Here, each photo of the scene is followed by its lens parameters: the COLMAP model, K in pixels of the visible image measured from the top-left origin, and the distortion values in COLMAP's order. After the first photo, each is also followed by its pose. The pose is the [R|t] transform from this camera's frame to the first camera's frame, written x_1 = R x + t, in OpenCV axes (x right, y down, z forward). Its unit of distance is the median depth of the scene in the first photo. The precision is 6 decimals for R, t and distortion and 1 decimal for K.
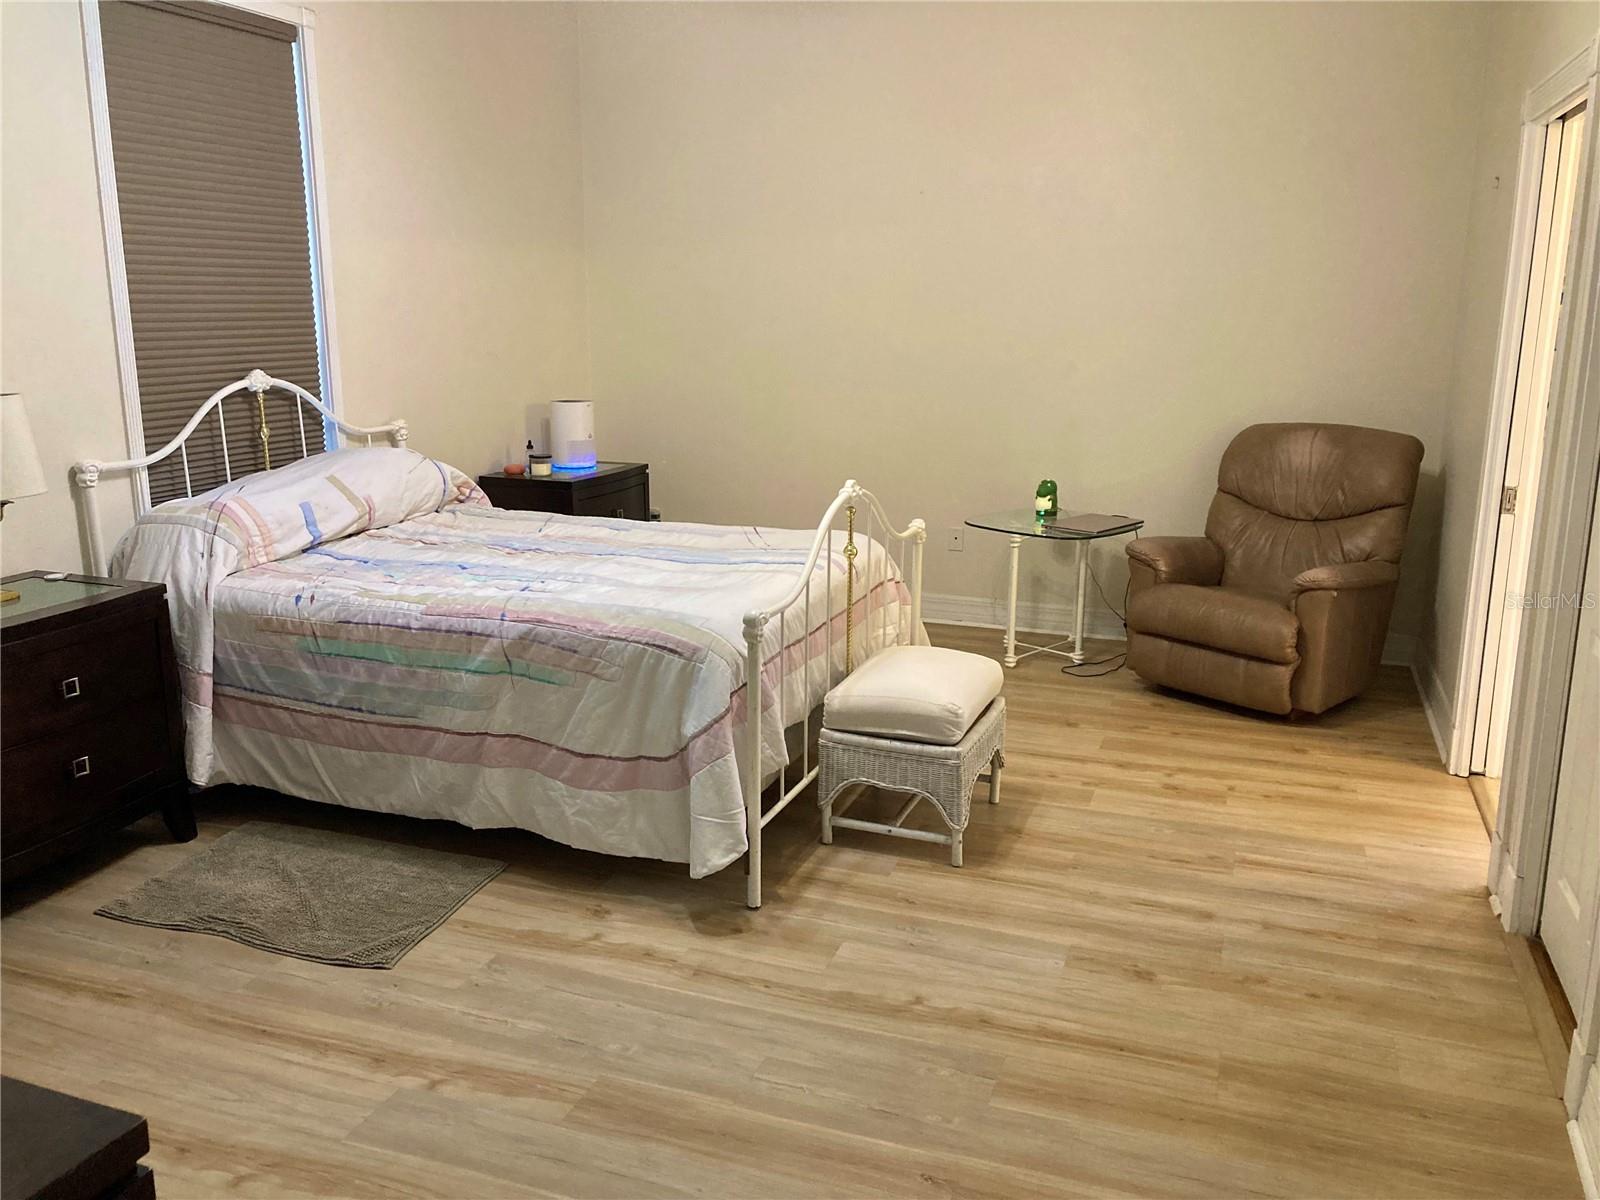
lens RADIAL K [[1307.2, 0, 797.2], [0, 1307.2, 580.2], [0, 0, 1]] dist [0.032541, -0.024283]
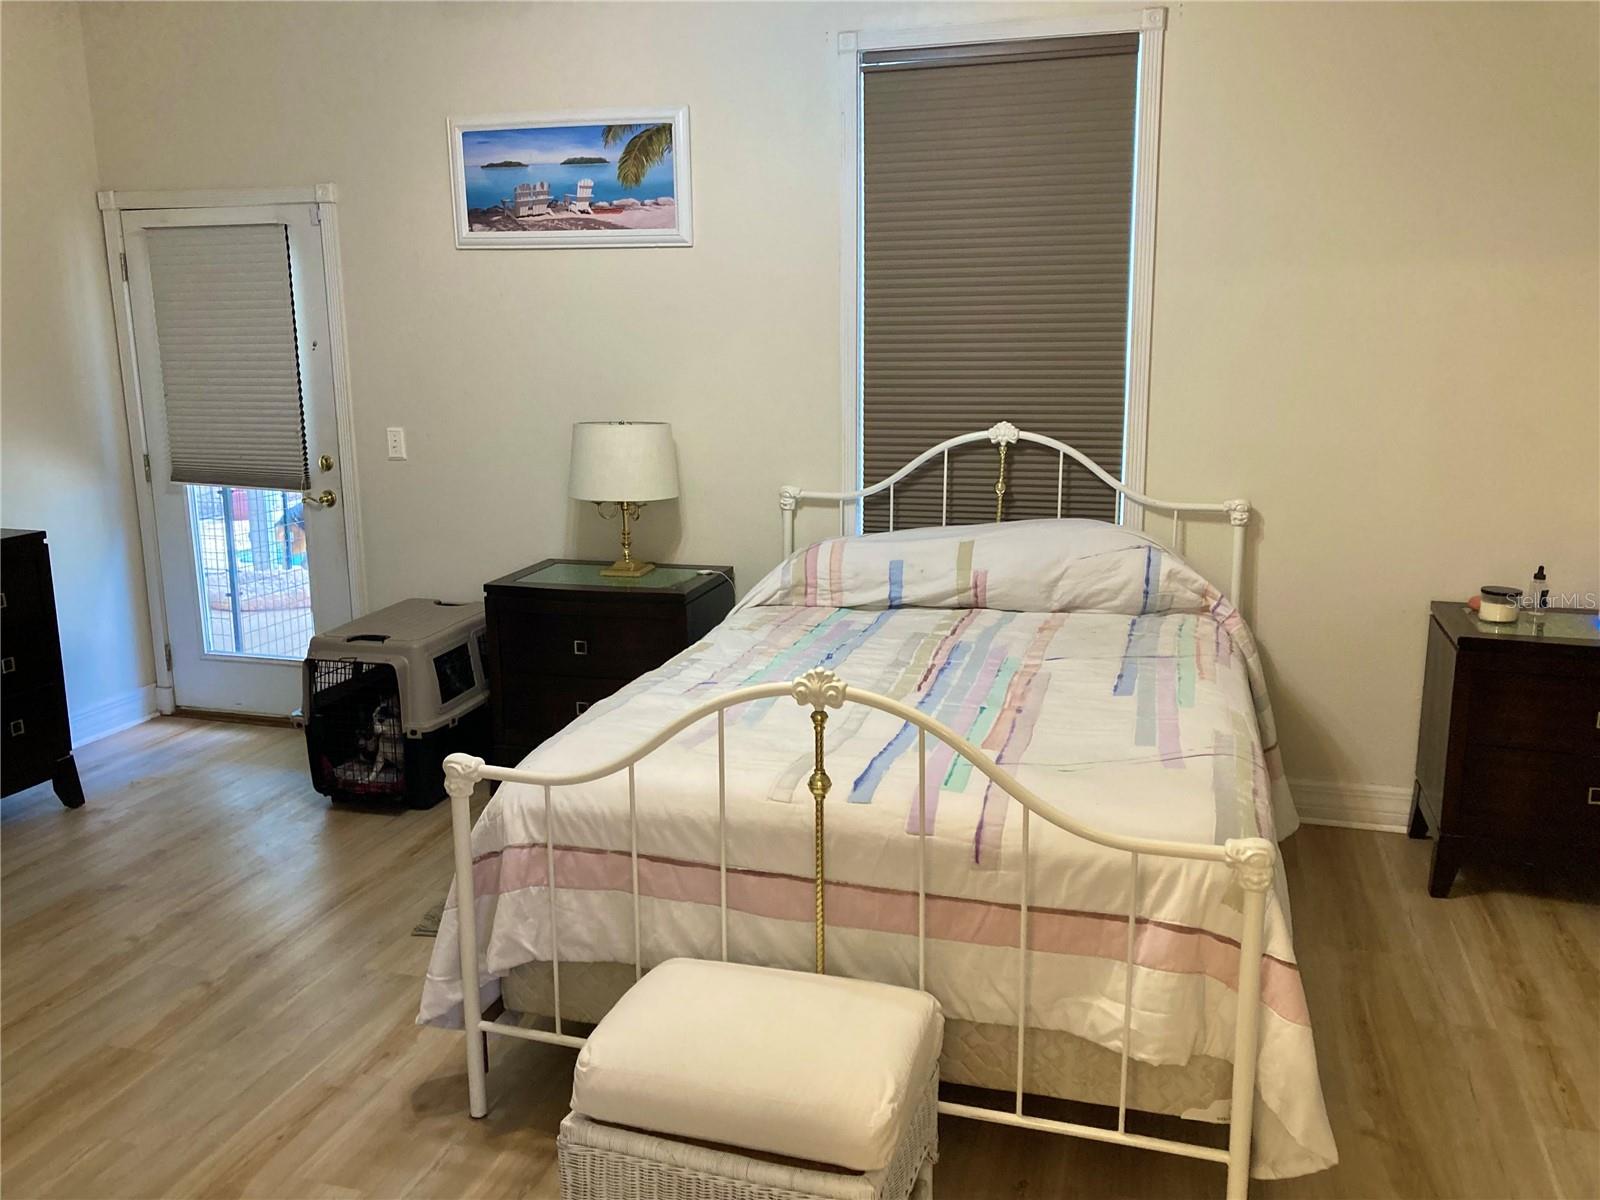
lens RADIAL K [[1307.2, 0, 797.2], [0, 1307.2, 580.2], [0, 0, 1]] dist [0.032541, -0.024283]
pose [[0.055954, 0.197696, -0.978665, 0.567356], [-0.197189, 0.963082, 0.183274, -0.207072], [0.978767, 0.182727, 0.092872, 0.840238]]
